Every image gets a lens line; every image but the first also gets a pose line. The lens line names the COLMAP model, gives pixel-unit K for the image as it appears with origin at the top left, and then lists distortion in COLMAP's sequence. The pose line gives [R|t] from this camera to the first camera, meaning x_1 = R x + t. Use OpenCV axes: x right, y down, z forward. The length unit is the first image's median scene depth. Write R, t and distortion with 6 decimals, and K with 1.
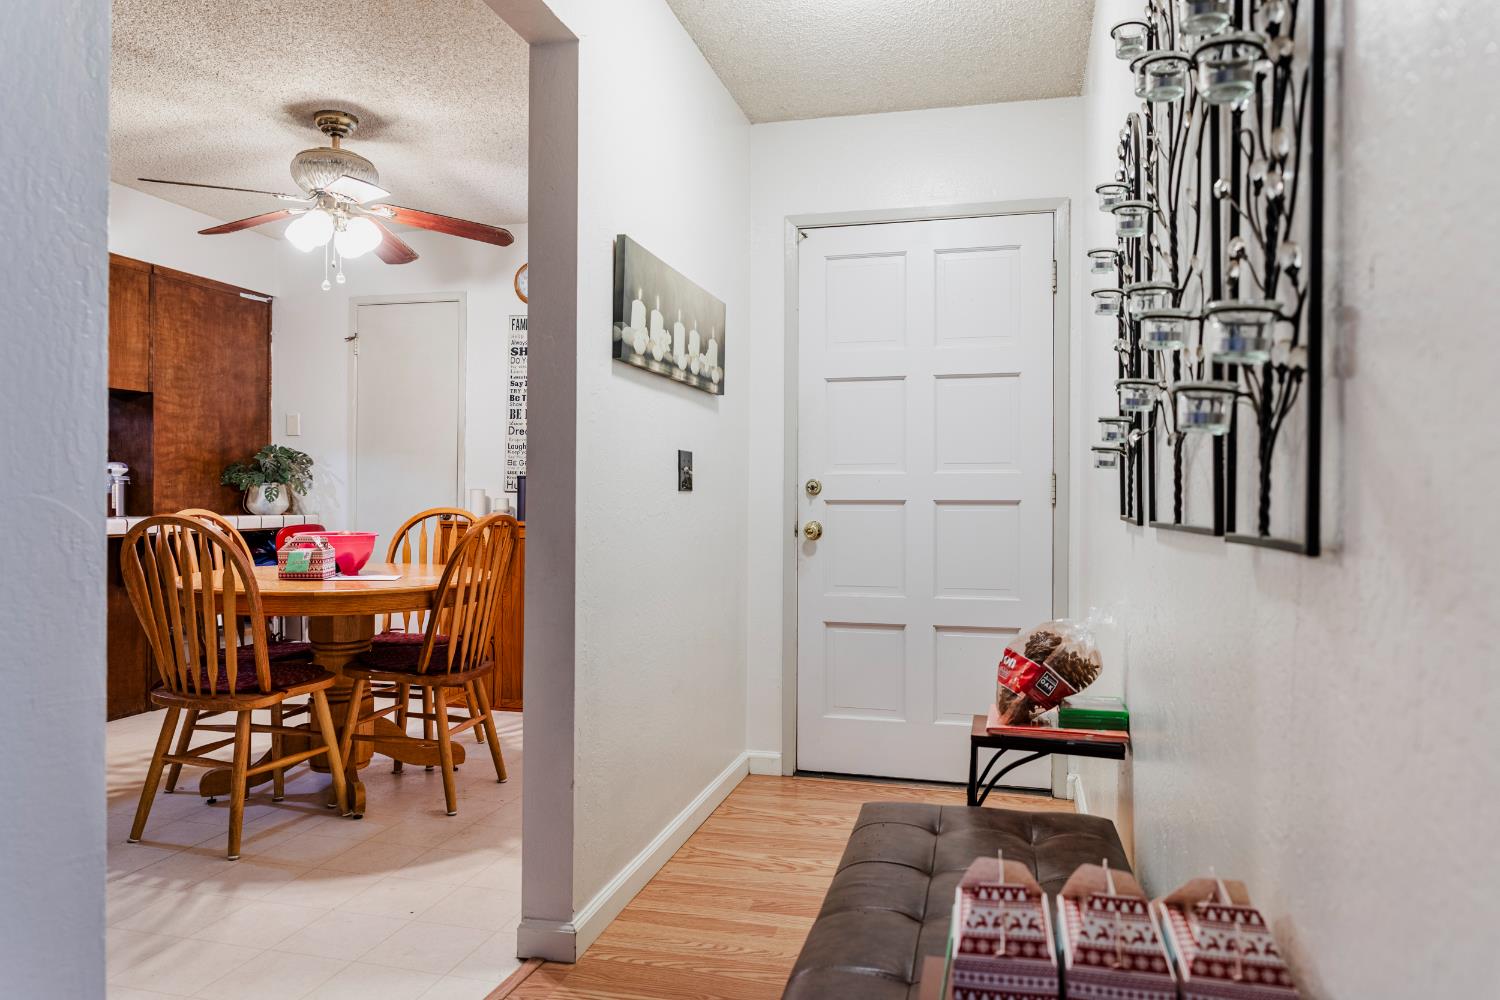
lens RADIAL K [[1006.0, 0, 750.0], [0, 1006.0, 500.0], [0, 0, 1]] dist [-0.001967, -0.000987]
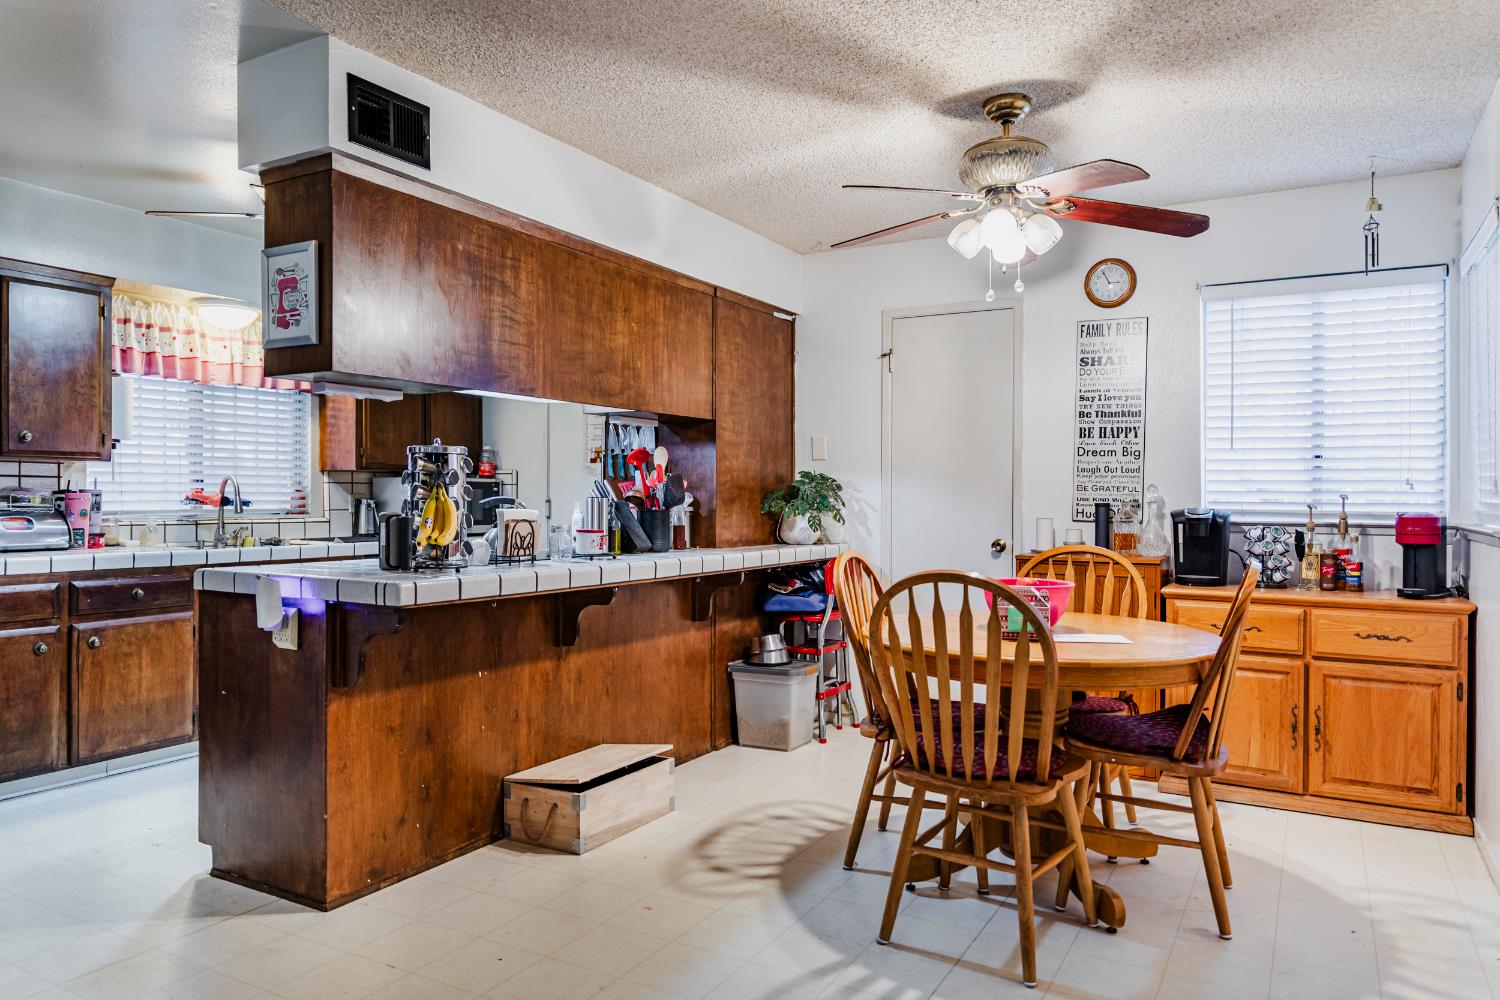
lens RADIAL K [[1006.0, 0, 750.0], [0, 1006.0, 500.0], [0, 0, 1]] dist [-0.001967, -0.000987]
pose [[0.964266, -0.003921, -0.264907, -0.294724], [0.002693, 0.999984, -0.004997, -0.023918], [0.264922, 0.004105, 0.964261, 0.076416]]
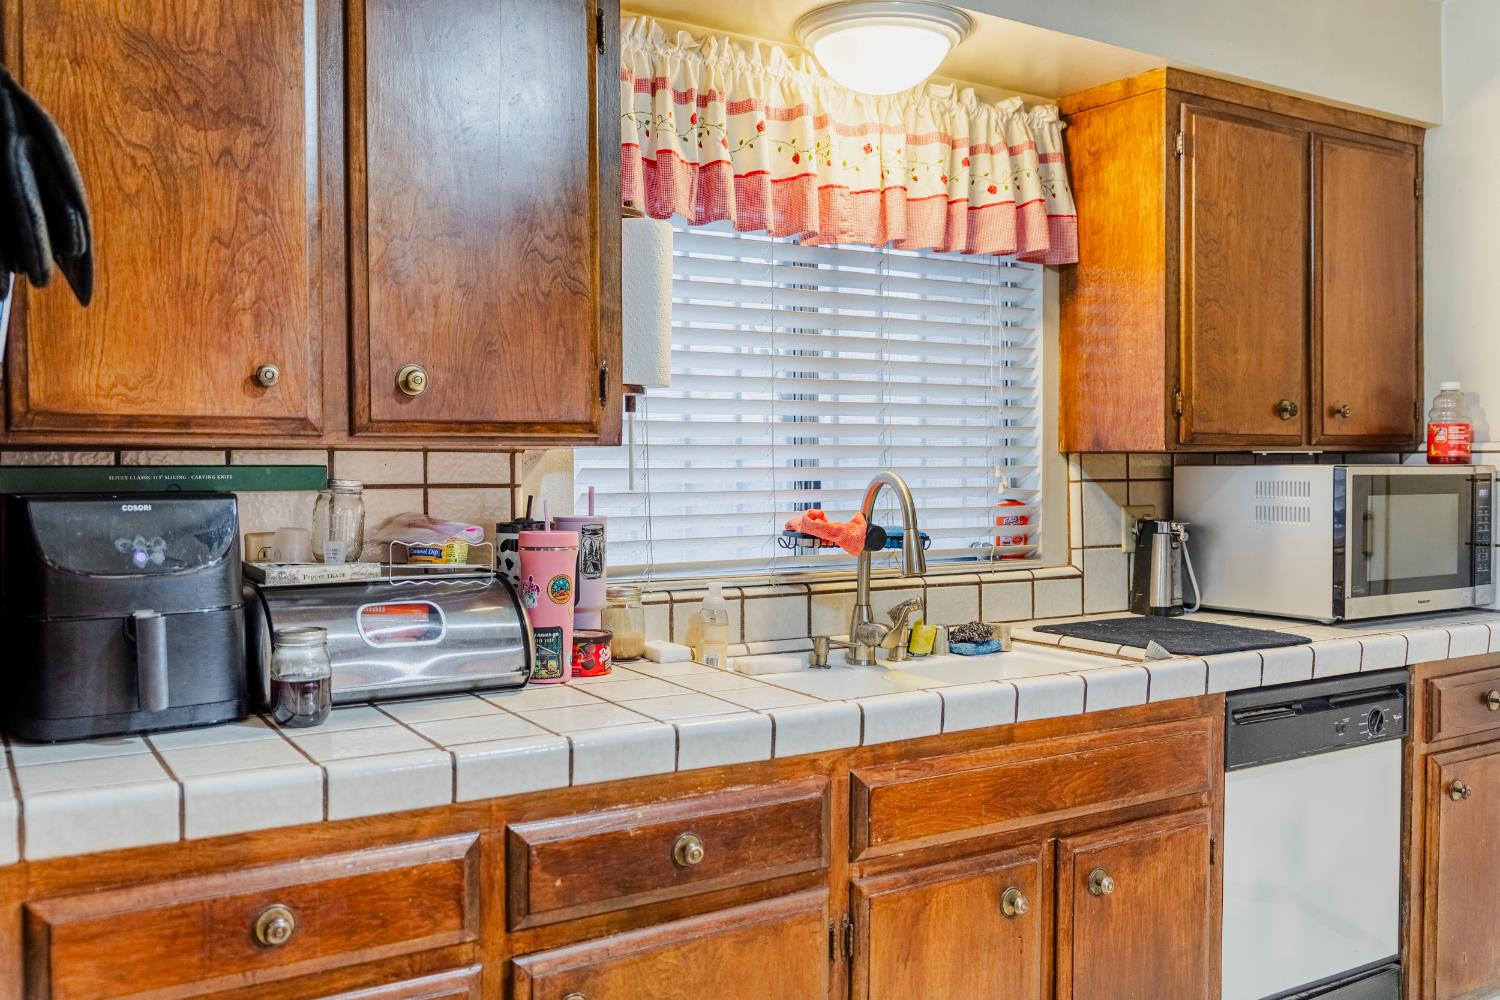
lens RADIAL K [[1300.6, 0, 750.0], [0, 1300.6, 500.0], [0, 0, 1]] dist [-0.007570, -0.002561]
pose [[0.724343, 0.008804, -0.689383, -0.528455], [0.004905, 0.999827, 0.017923, -0.039016], [0.689422, -0.016364, 0.724175, 0.295420]]
